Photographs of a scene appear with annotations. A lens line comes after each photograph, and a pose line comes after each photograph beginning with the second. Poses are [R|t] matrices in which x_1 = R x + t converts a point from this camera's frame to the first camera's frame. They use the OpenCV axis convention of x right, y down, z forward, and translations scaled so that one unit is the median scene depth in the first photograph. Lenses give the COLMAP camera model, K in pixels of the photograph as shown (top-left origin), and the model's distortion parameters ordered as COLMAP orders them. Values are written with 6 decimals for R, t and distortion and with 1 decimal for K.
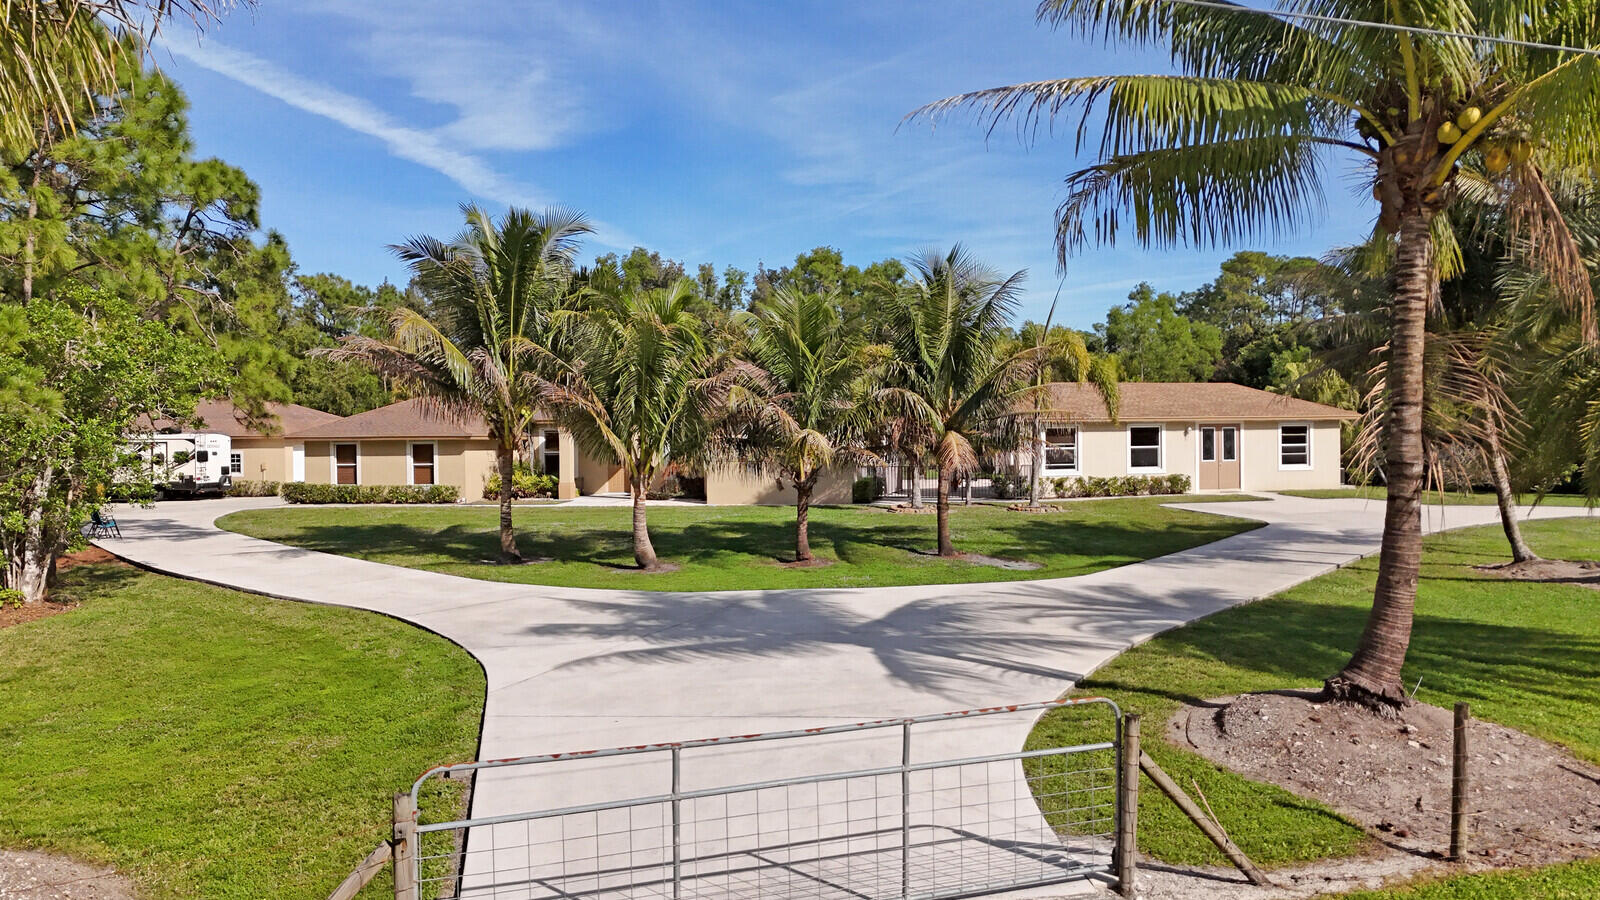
lens RADIAL K [[1194.8, 0, 798.8], [0, 1194.8, 456.1], [0, 0, 1]] dist [0.023366, -0.017538]
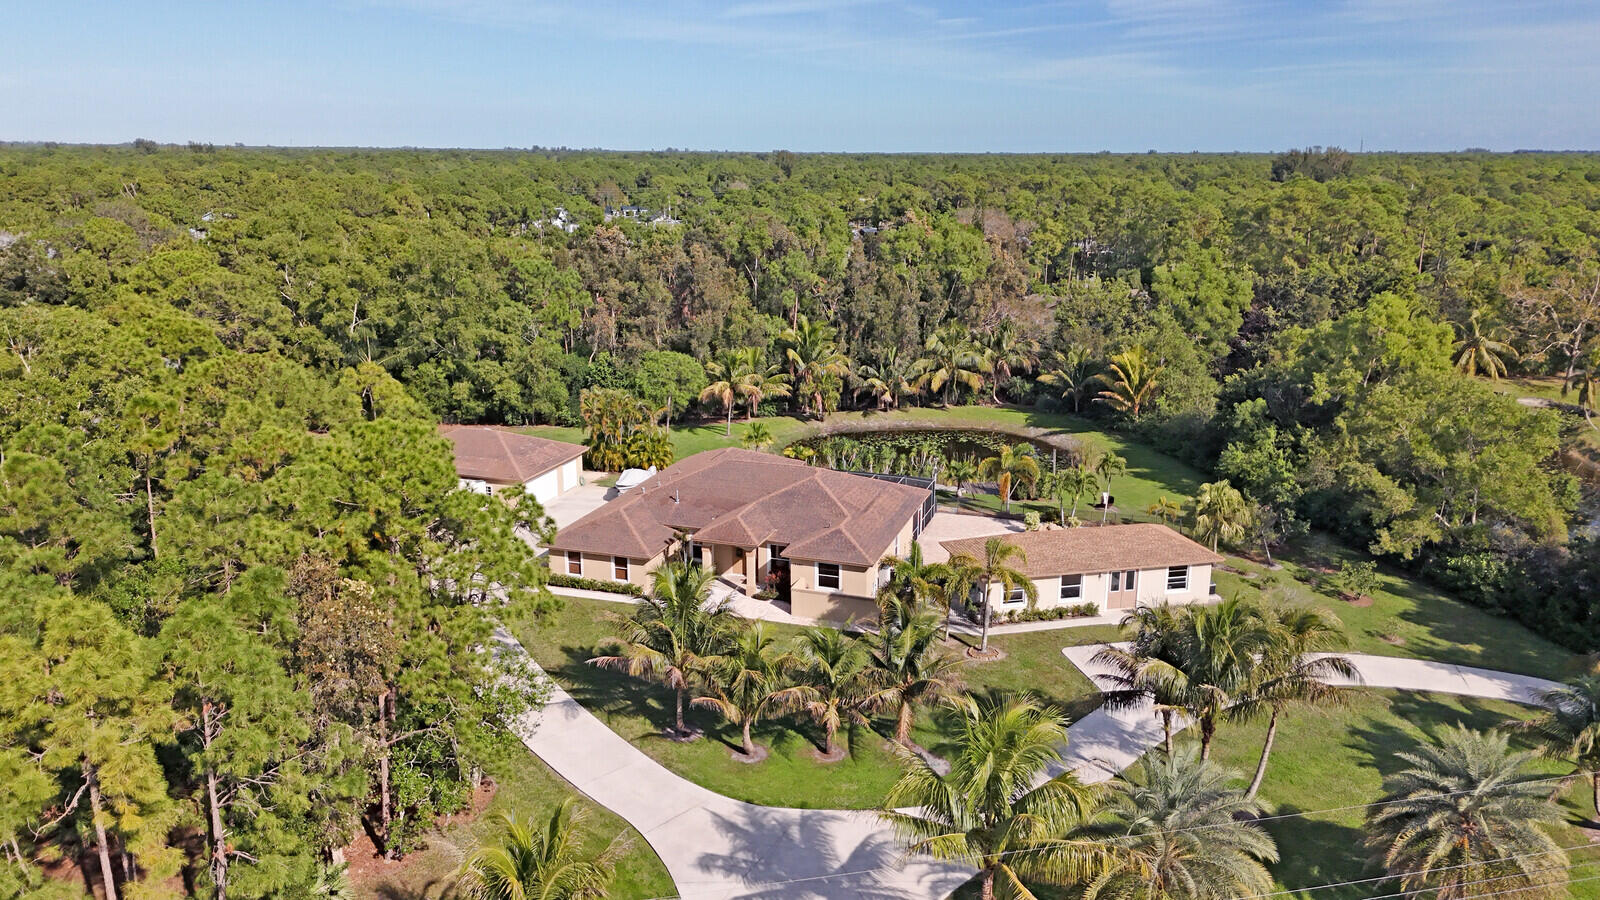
lens RADIAL K [[1194.8, 0, 812.2], [0, 1194.8, 449.6], [0, 0, 1]] dist [0.023366, -0.017538]
pose [[0.994644, 0.040741, -0.094989, 0.088093], [-0.018285, 0.973899, 0.226242, -0.503957], [0.101727, -0.223294, 0.969428, -0.490623]]
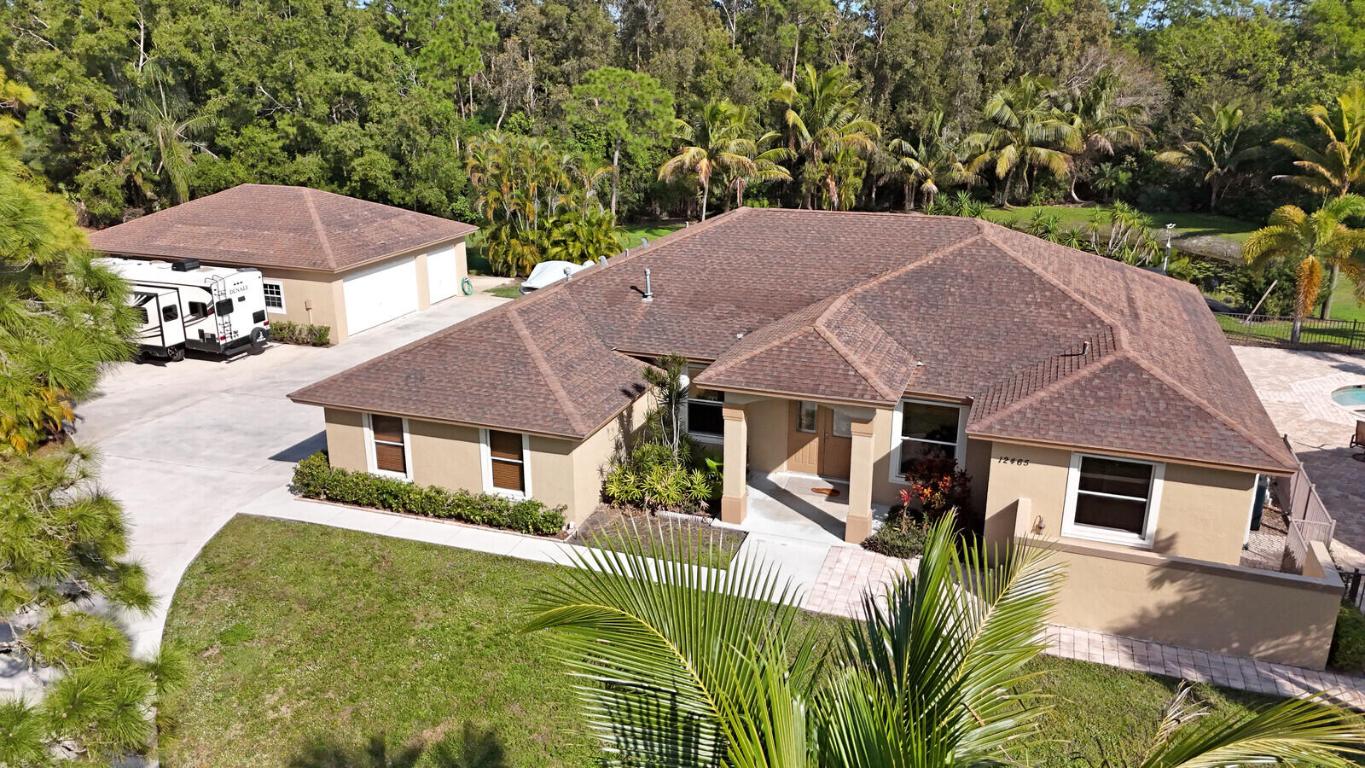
lens RADIAL K [[1019.3, 0, 678.0], [0, 1019.3, 385.6], [0, 0, 1]] dist [0.023366, -0.017538]
pose [[0.989172, 0.054769, -0.136162, -0.153341], [-0.012909, 0.956633, 0.291010, -0.176180], [0.146195, -0.286101, 0.946981, 0.514396]]
